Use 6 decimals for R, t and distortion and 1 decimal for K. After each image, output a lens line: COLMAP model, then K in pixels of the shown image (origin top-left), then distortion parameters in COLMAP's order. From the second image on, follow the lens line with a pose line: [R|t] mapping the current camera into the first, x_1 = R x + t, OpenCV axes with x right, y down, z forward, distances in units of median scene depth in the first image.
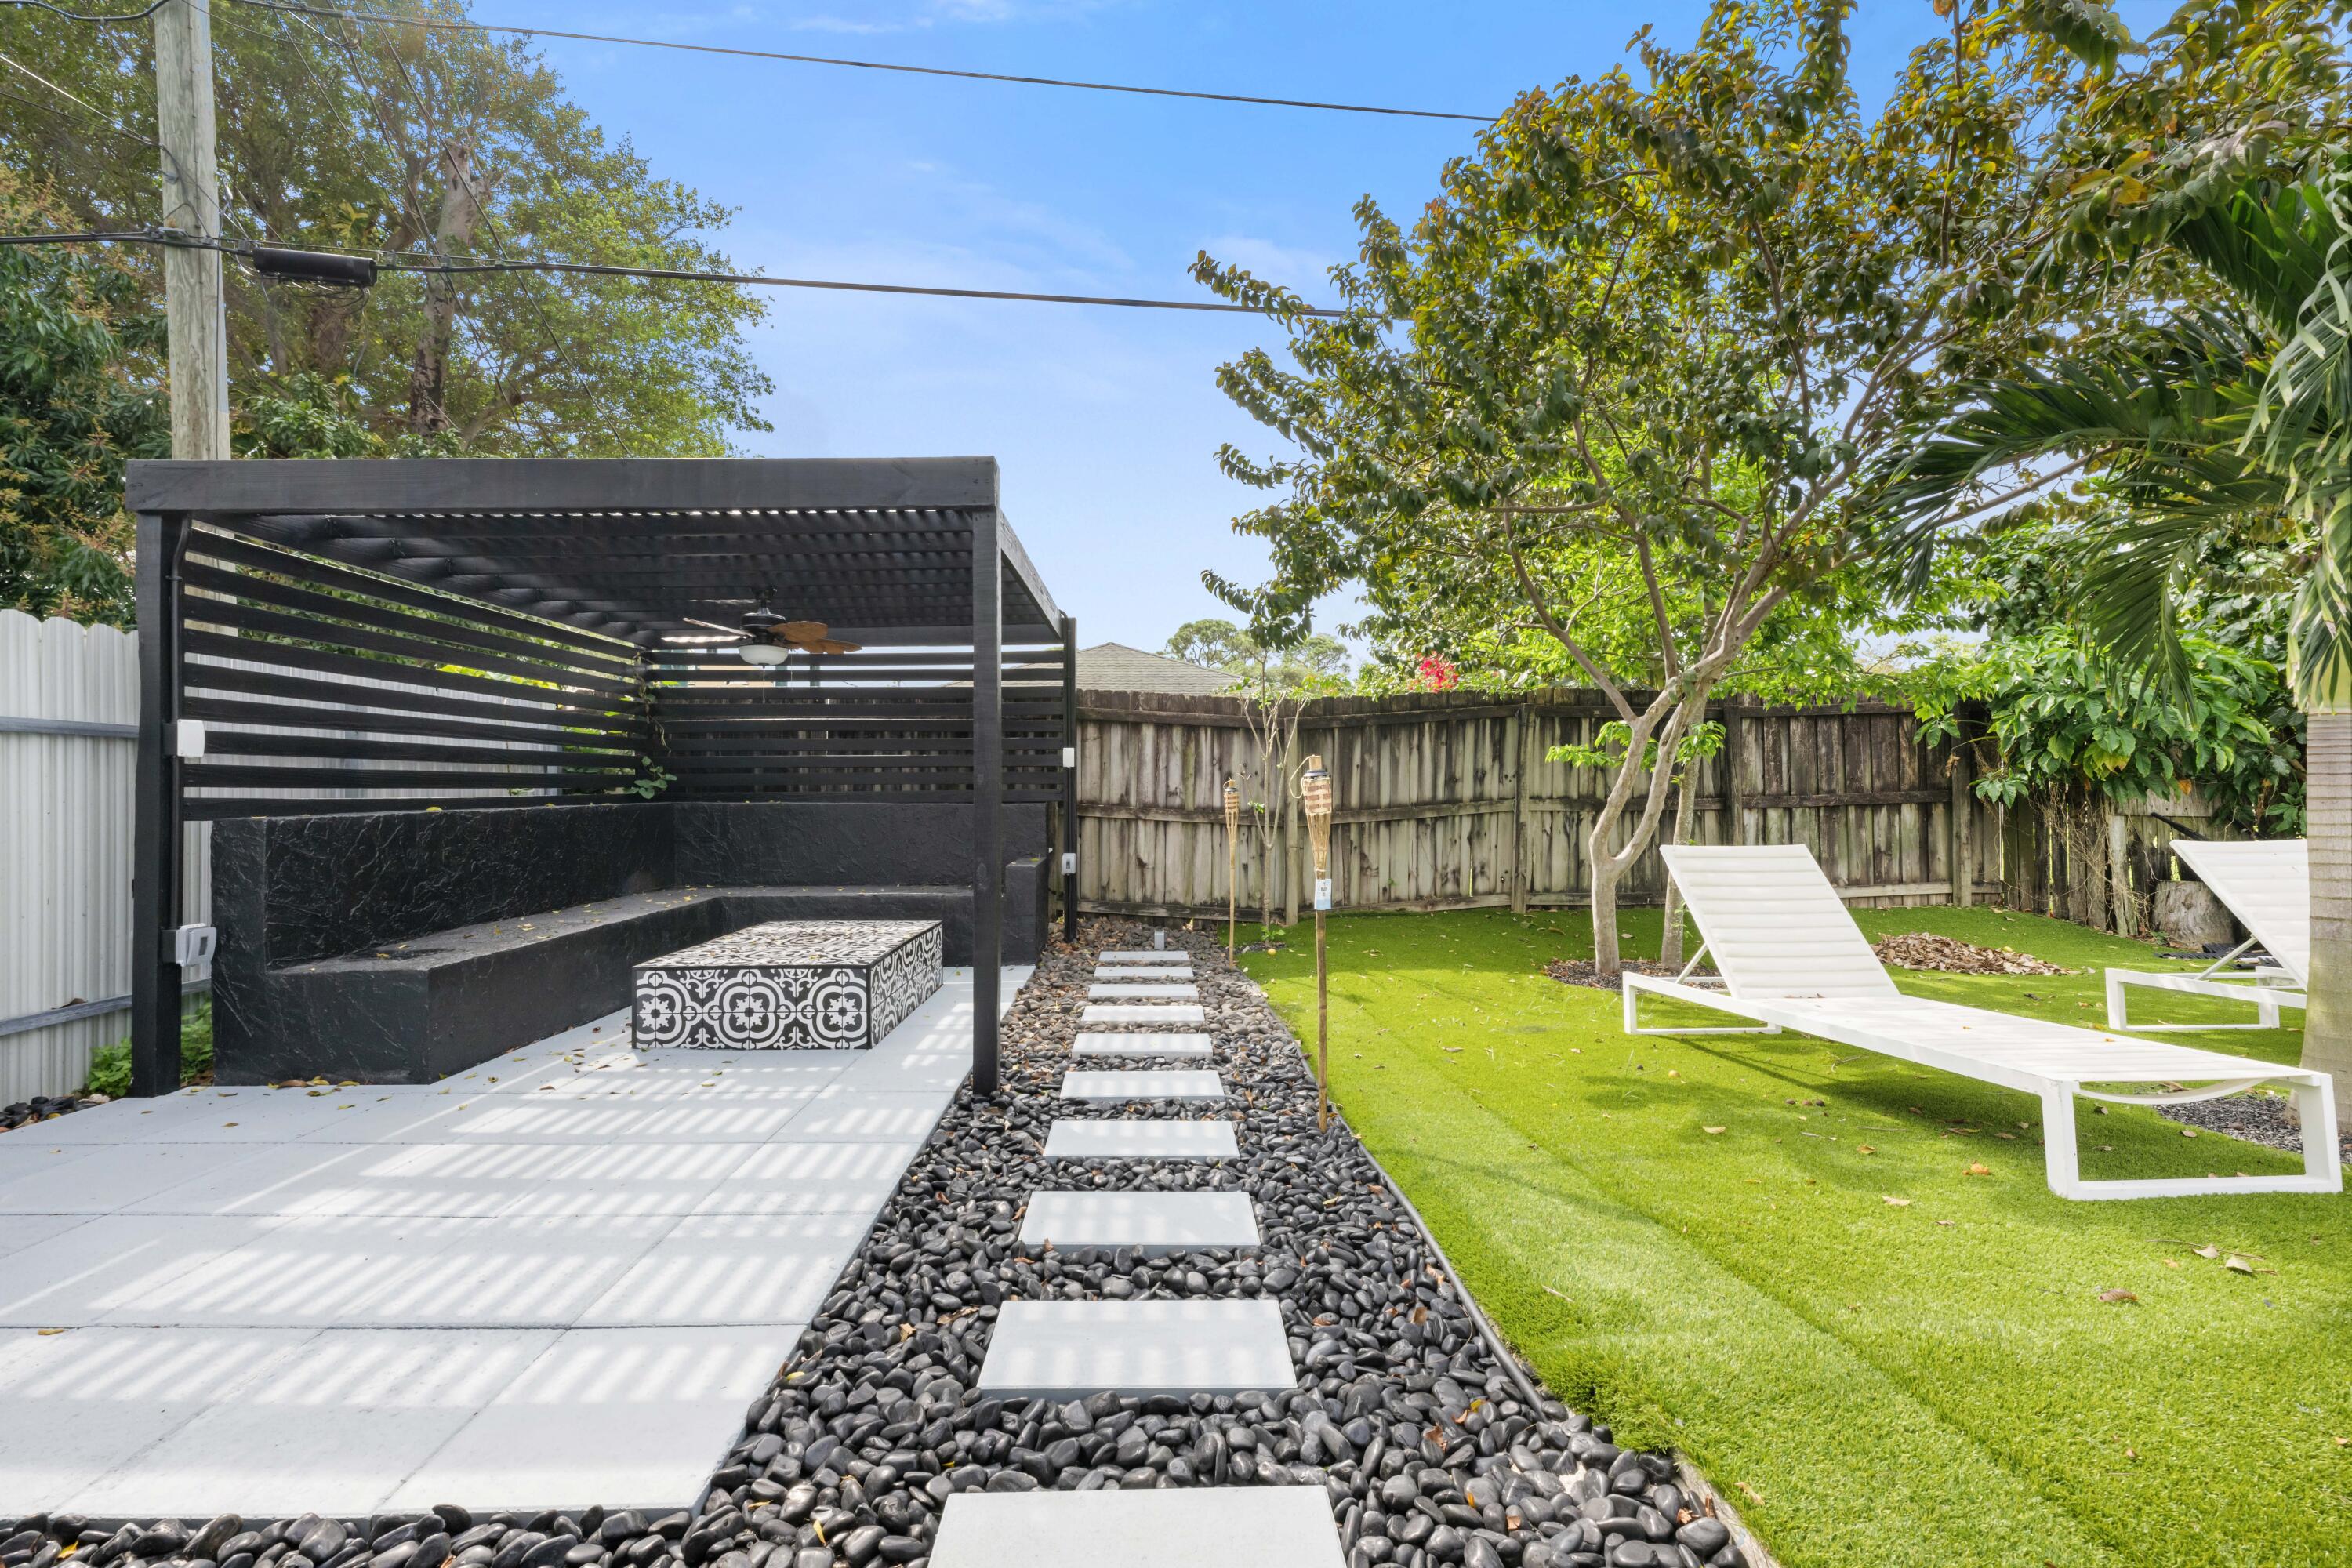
lens RADIAL K [[938.2, 0, 1187.3], [0, 938.2, 780.7], [0, 0, 1]] dist [0.001969, -0.001169]
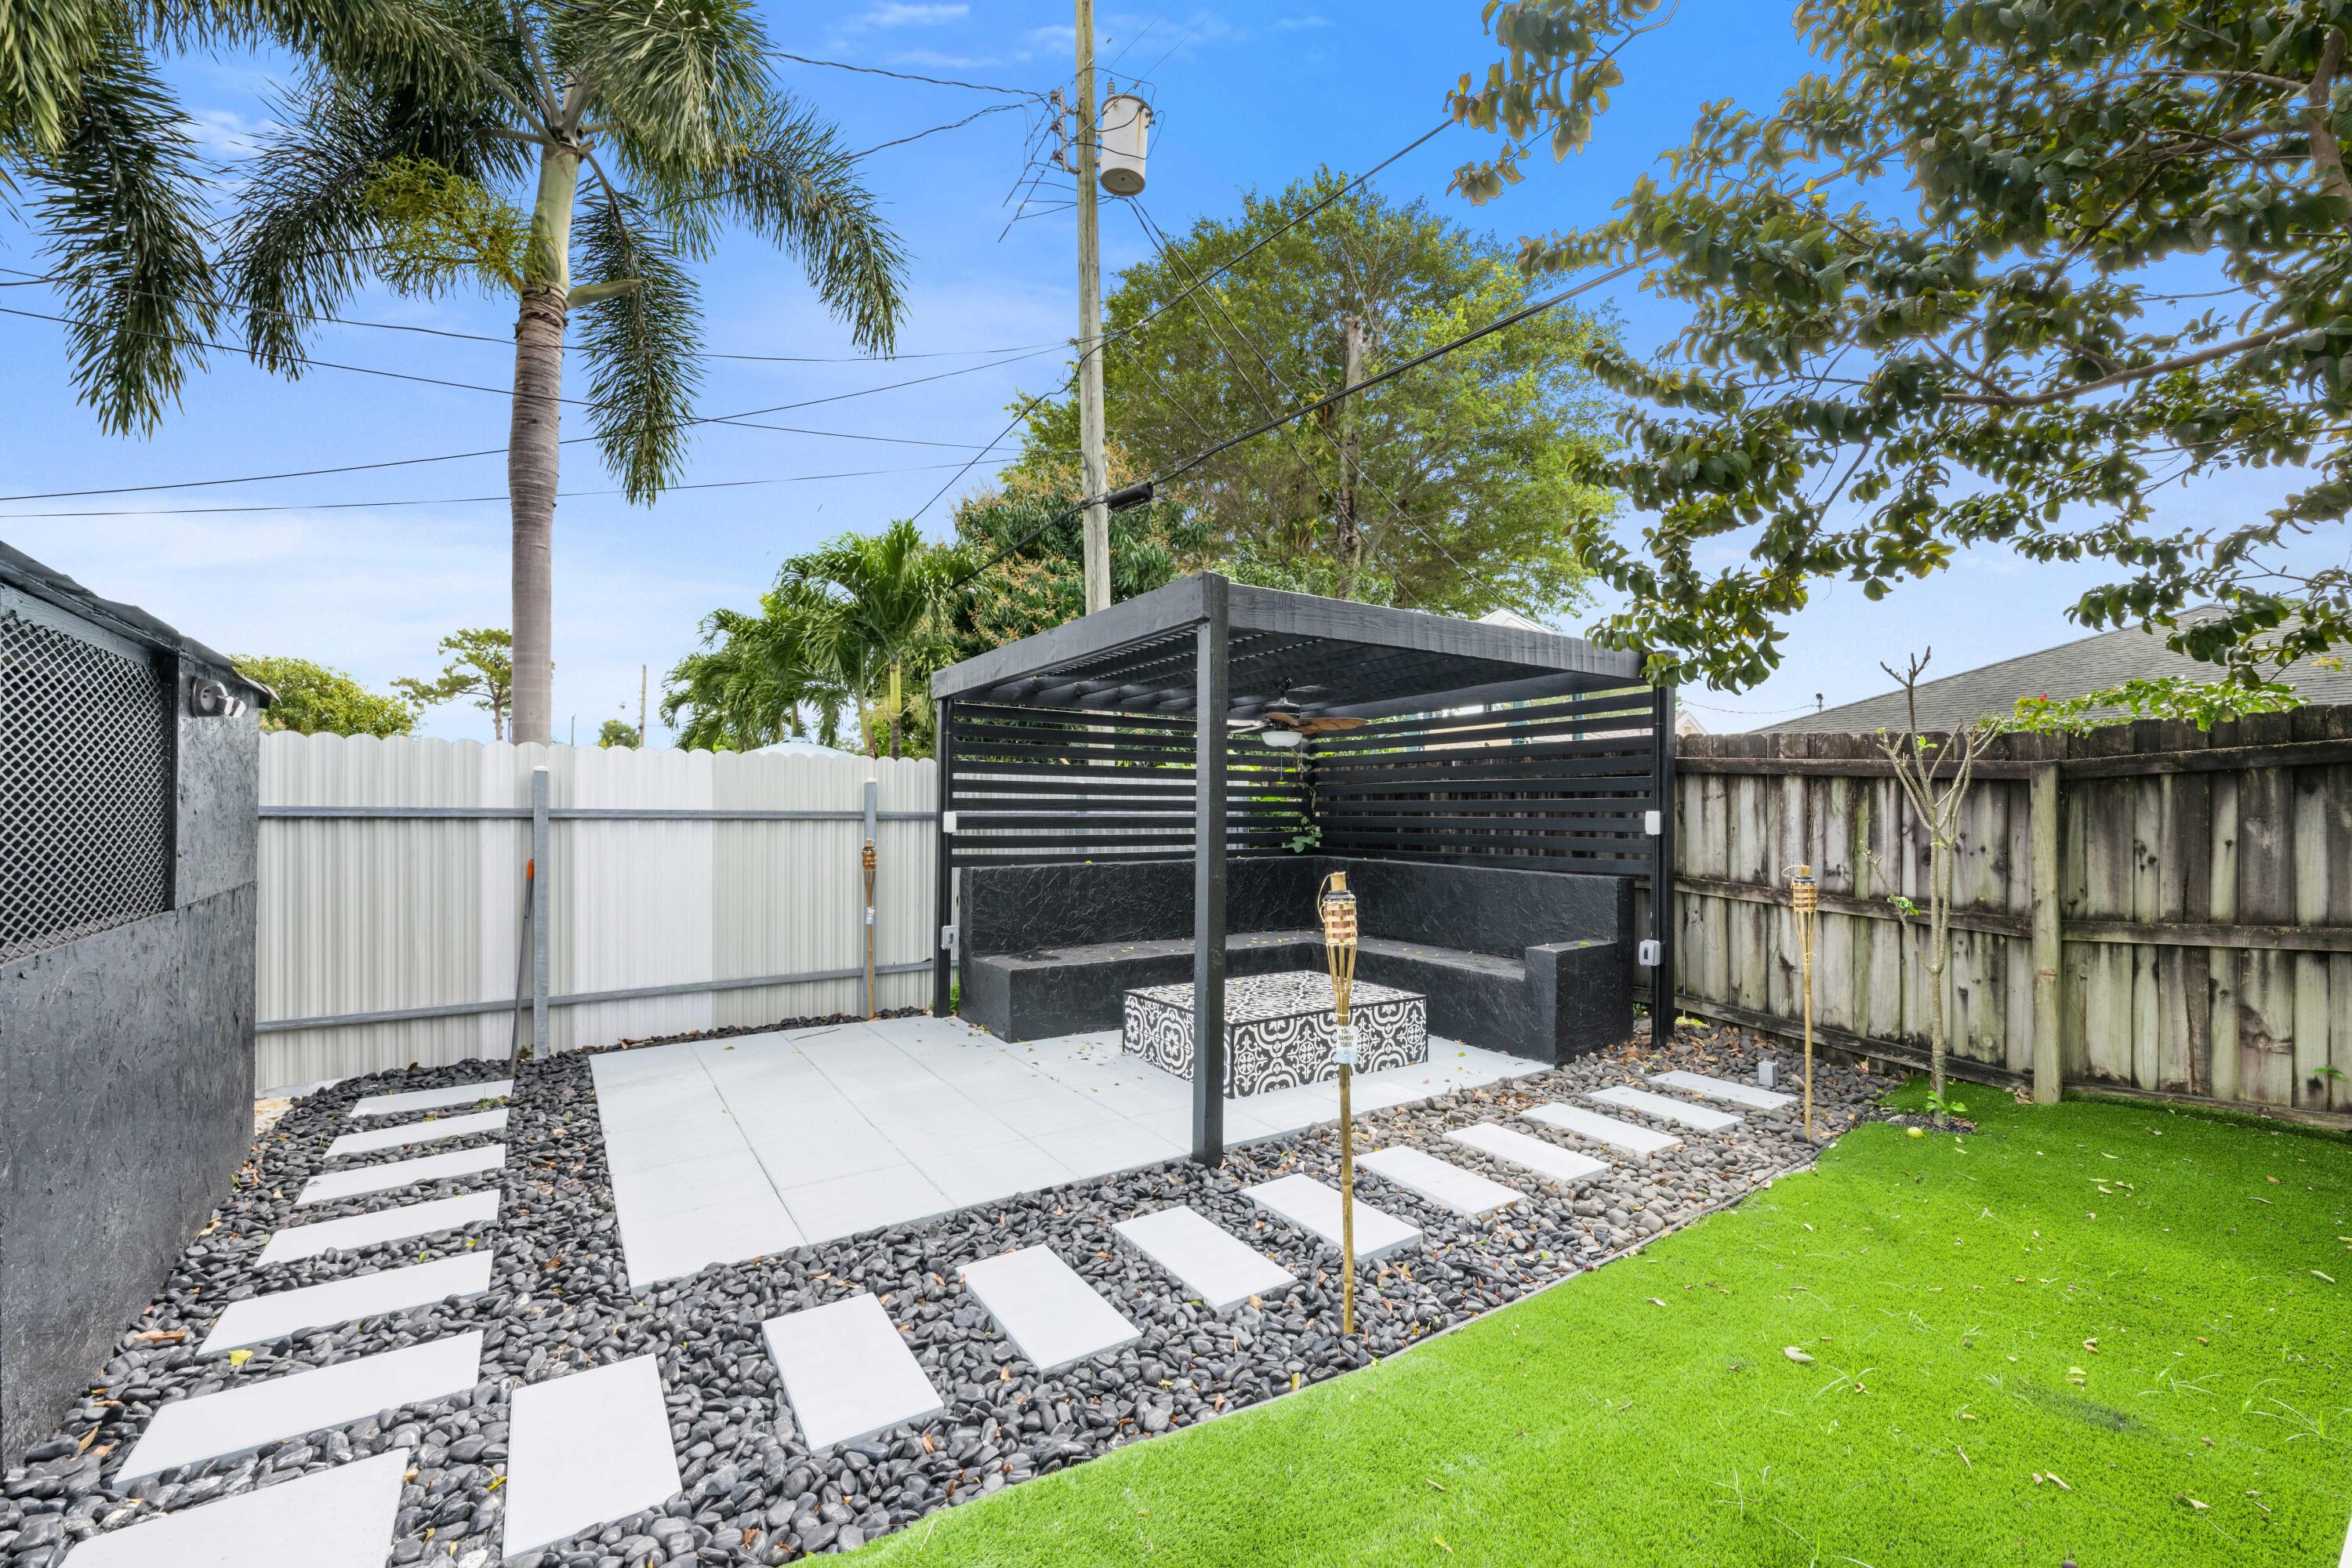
lens RADIAL K [[938.2, 0, 1139.4], [0, 938.2, 813.7], [0, 0, 1]] dist [0.001969, -0.001169]
pose [[0.522076, 0.004280, -0.852888, 0.353875], [-0.002590, 0.999991, 0.003432, -0.036479], [0.852895, 0.000417, 0.522082, 0.204478]]
